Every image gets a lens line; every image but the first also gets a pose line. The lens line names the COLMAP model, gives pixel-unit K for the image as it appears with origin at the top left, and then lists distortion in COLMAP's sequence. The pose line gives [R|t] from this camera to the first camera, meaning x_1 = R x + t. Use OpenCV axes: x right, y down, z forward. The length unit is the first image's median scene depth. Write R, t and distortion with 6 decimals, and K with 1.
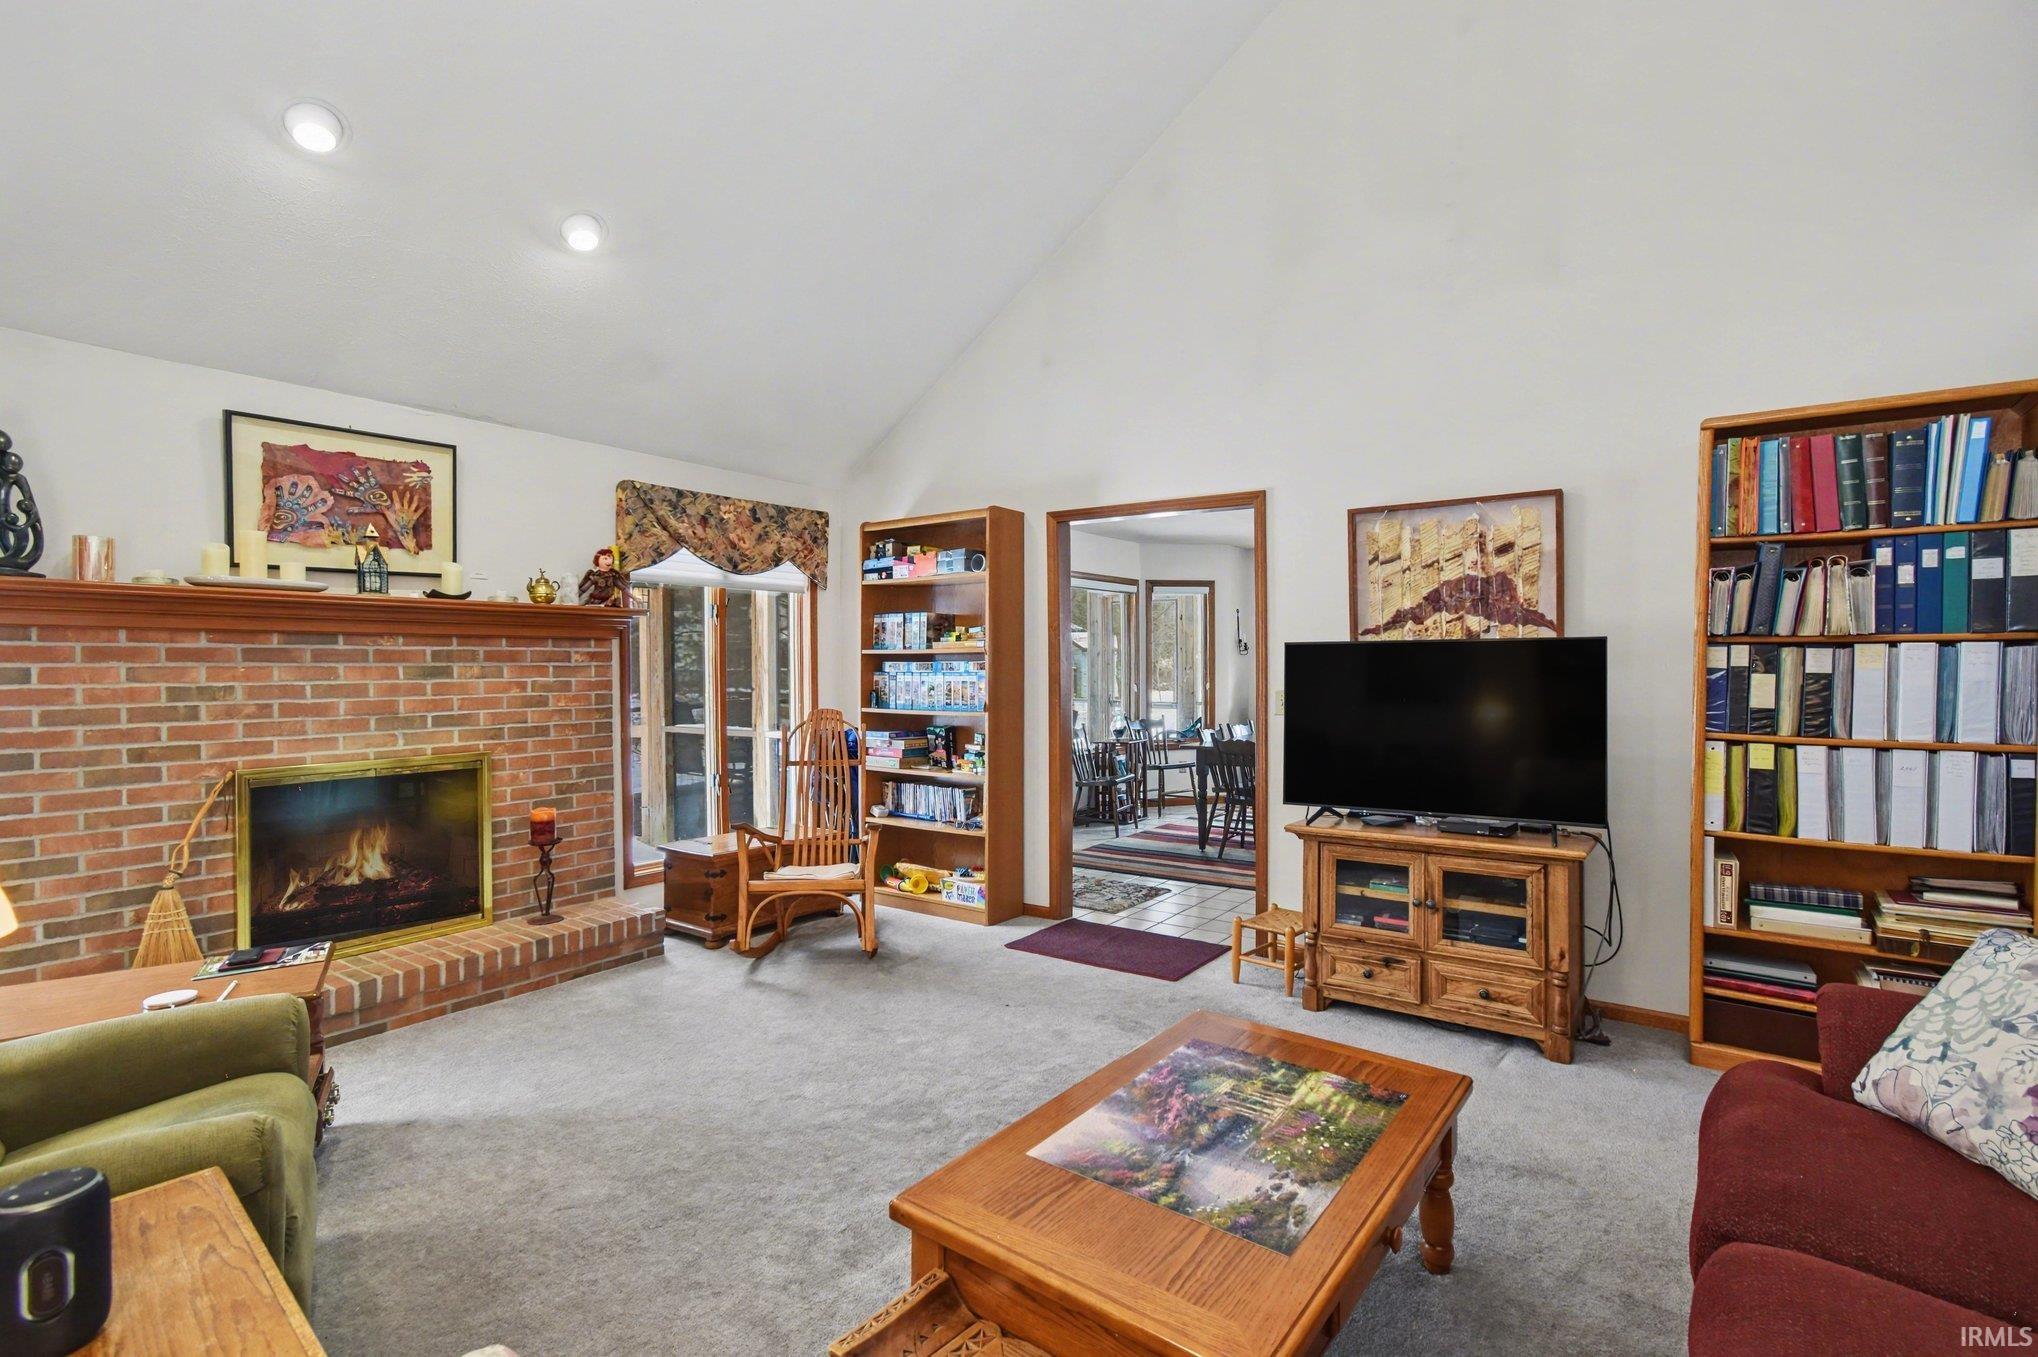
lens RADIAL K [[946.7, 0, 1019.7], [0, 946.7, 674.4], [0, 0, 1]] dist [0.002211, -0.000830]
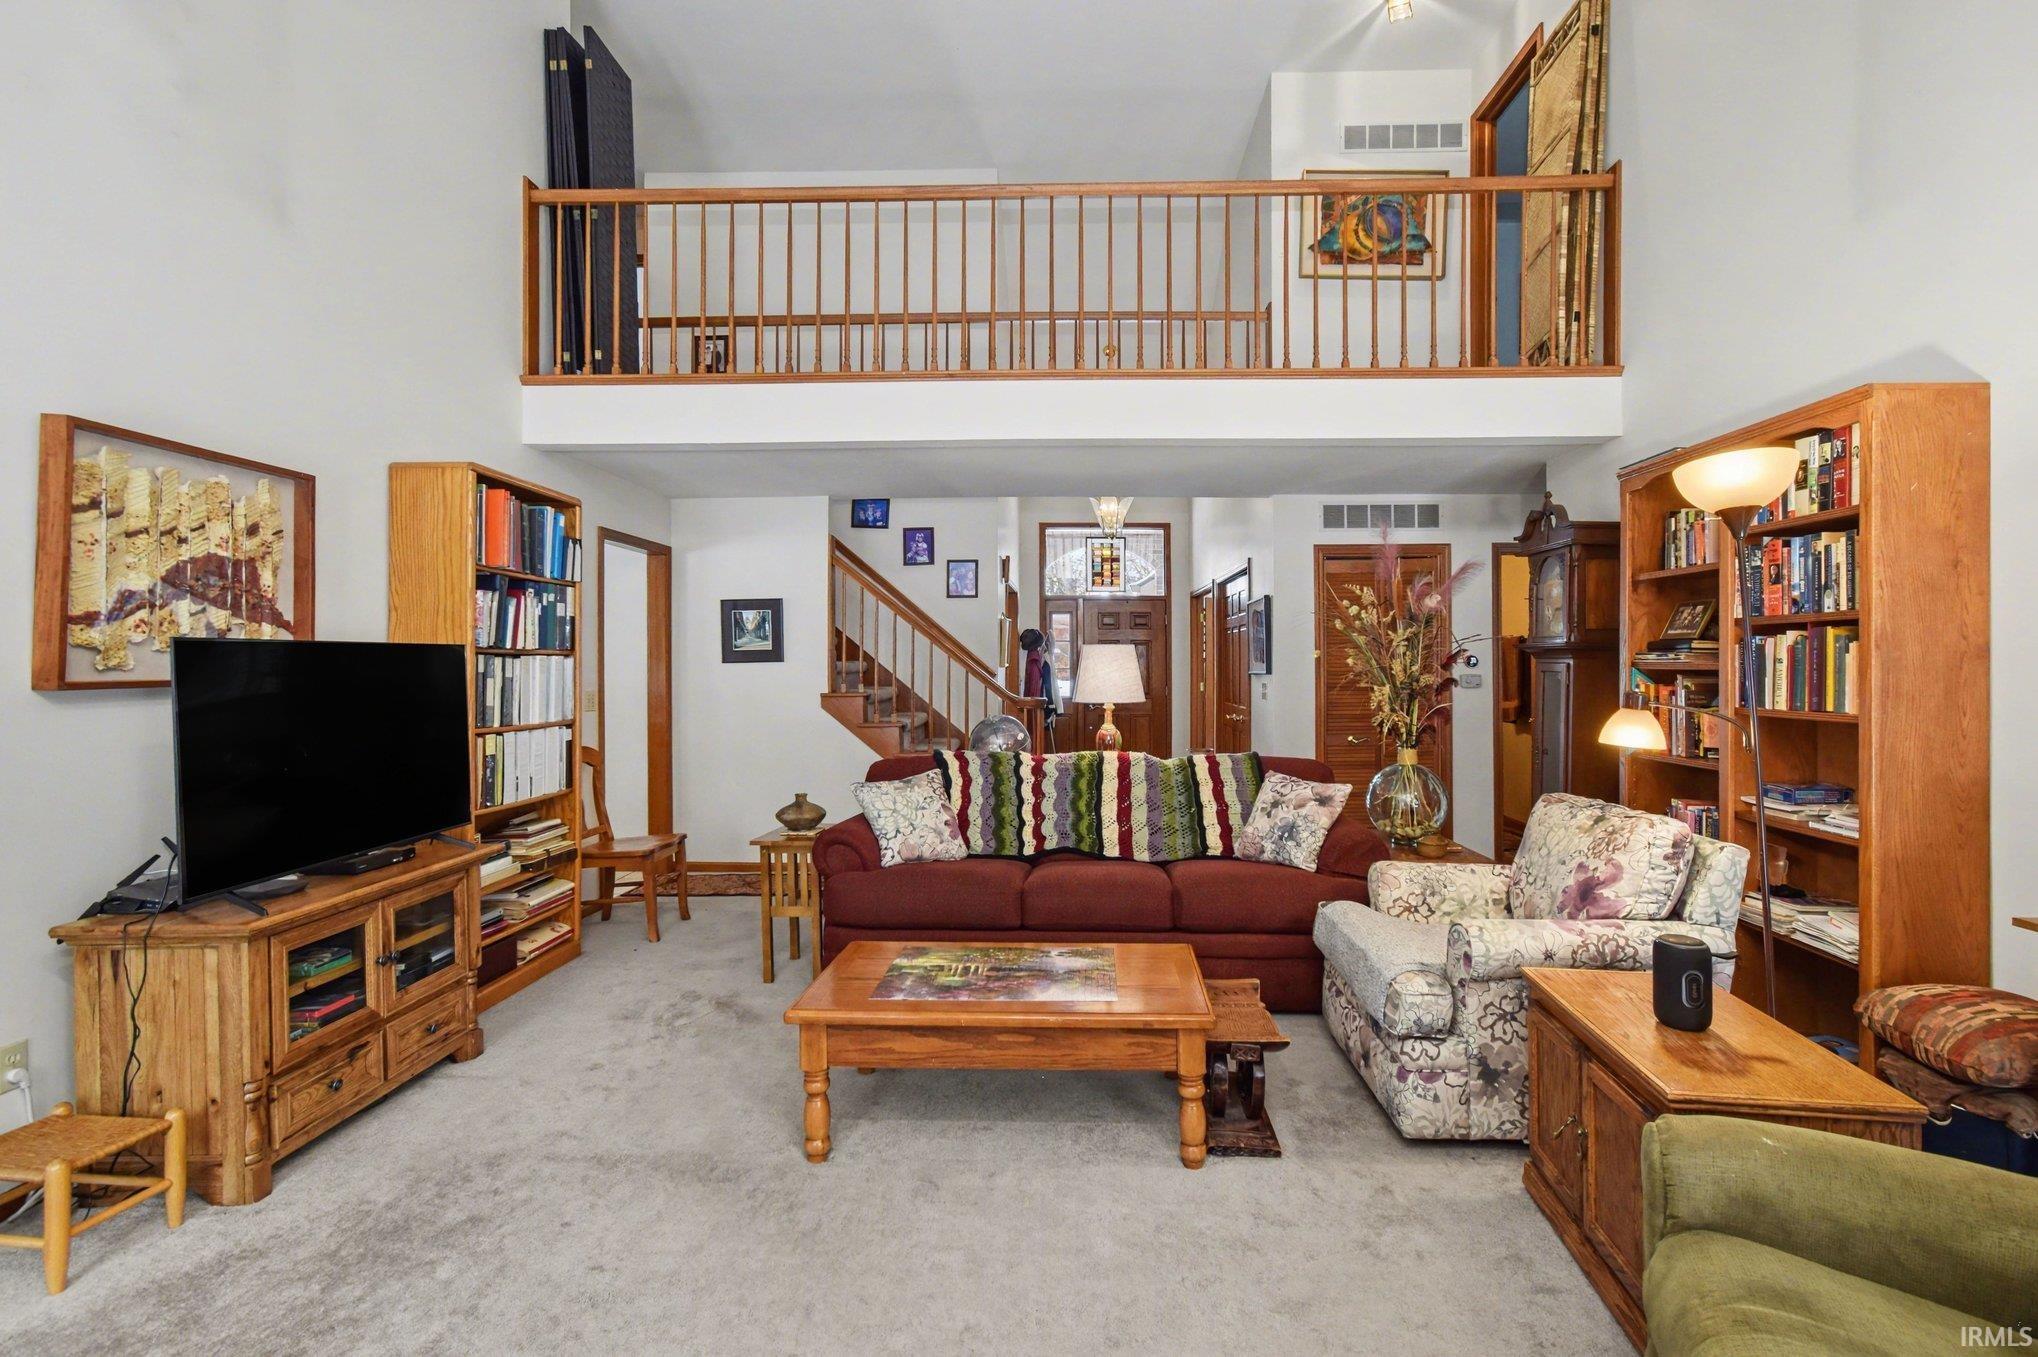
lens RADIAL K [[1028.8, 0, 1020.1], [0, 1028.8, 673.4], [0, 0, 1]] dist [0.004058, 0.000391]
pose [[-0.568746, -0.005503, 0.822495, -0.635439], [0.010120, 0.999855, 0.013688, -0.016106], [-0.822451, 0.016109, -0.568608, 1.050113]]
